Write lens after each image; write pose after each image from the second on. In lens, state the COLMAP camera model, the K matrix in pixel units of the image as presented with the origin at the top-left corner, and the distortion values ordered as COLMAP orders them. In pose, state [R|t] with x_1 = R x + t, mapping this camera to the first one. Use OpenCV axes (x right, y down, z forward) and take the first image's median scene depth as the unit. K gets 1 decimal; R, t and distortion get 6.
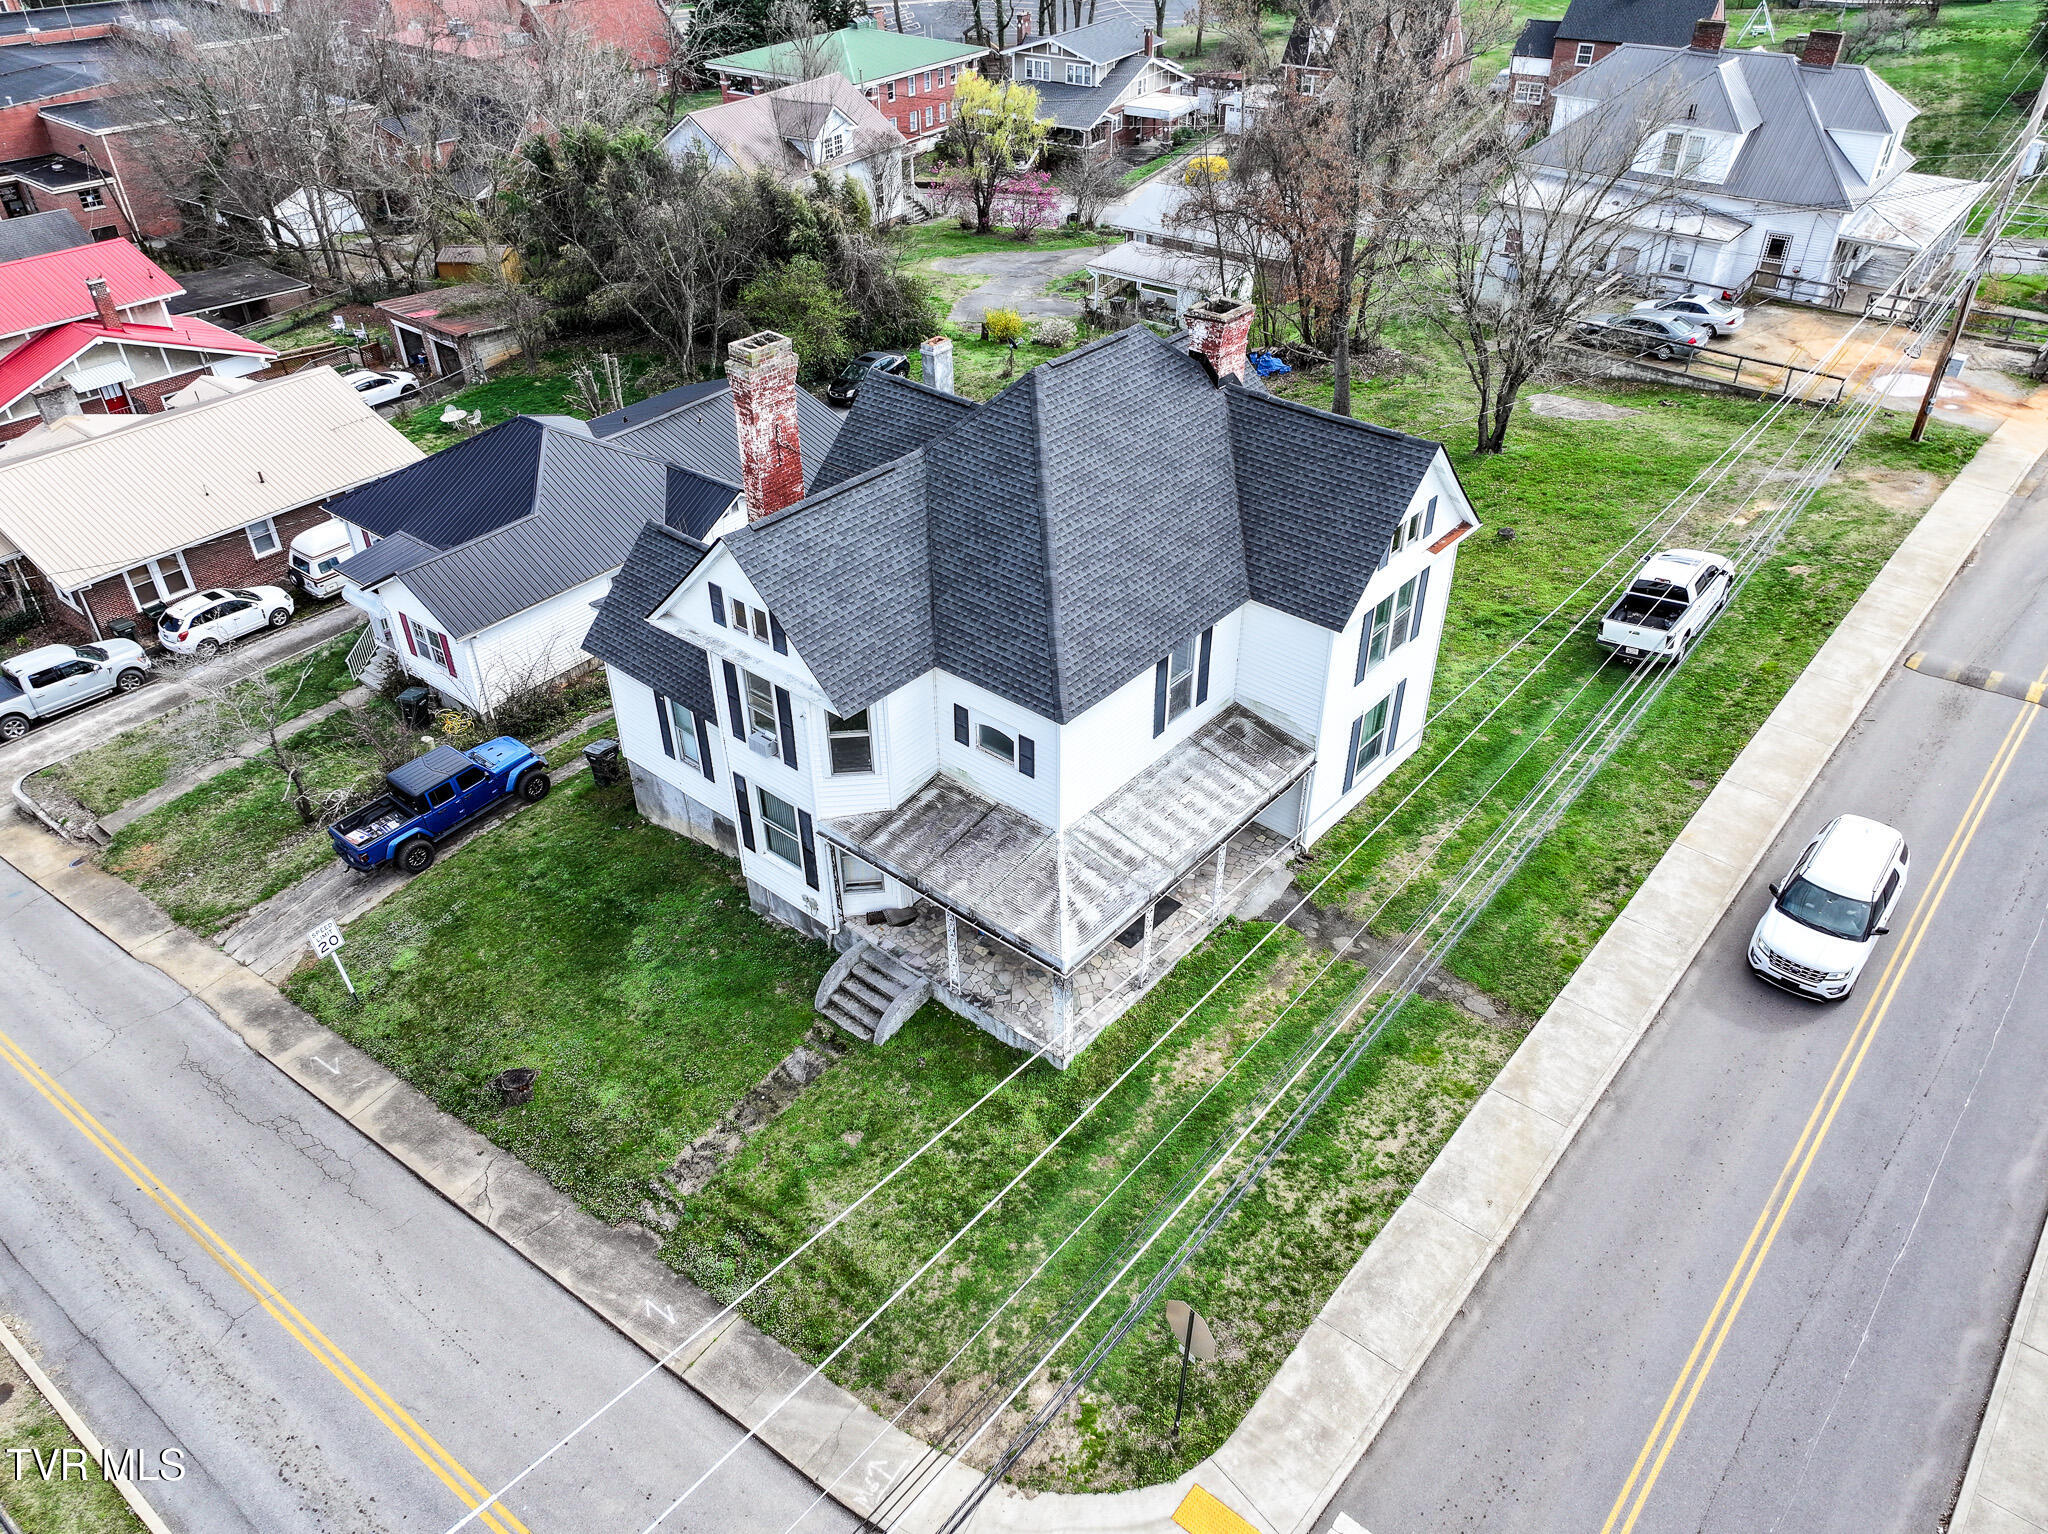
lens RADIAL K [[1448.0, 0, 1028.5], [0, 1448.0, 756.5], [0, 0, 1]] dist [0.002804, 0.008684]
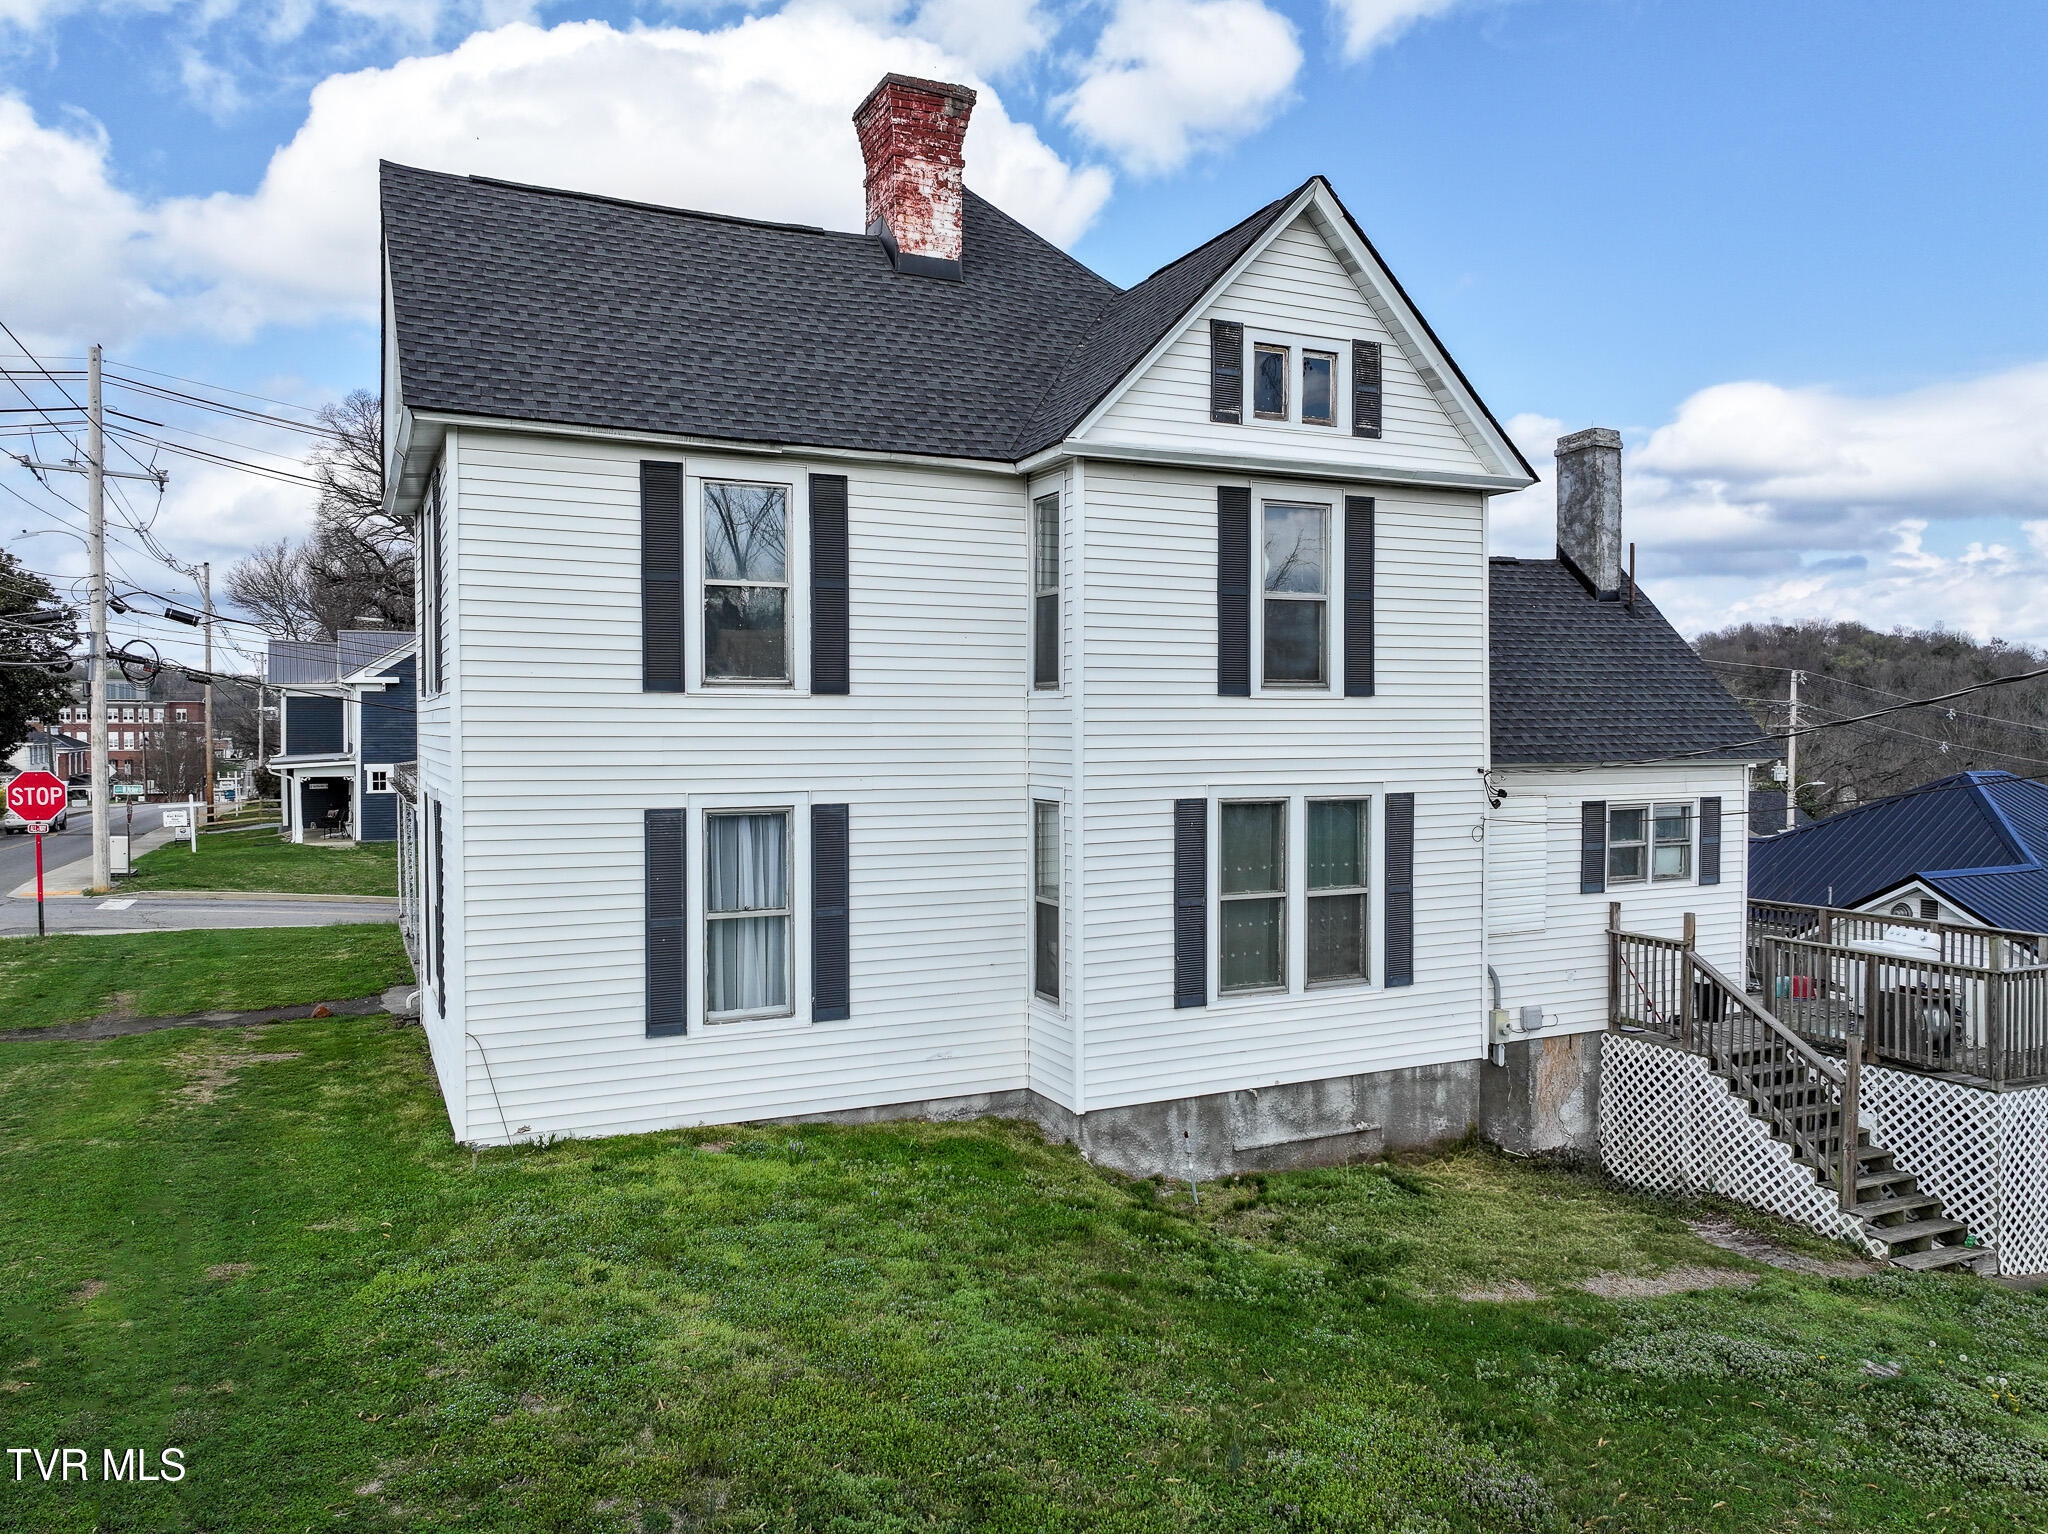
lens RADIAL K [[1448.0, 0, 990.5], [0, 1448.0, 757.8], [0, 0, 1]] dist [0.002804, 0.008684]
pose [[0.435067, -0.023776, 0.900084, -0.716905], [0.523095, 0.820323, -0.231175, 0.079812], [-0.732863, 0.571406, 0.369332, 0.970128]]
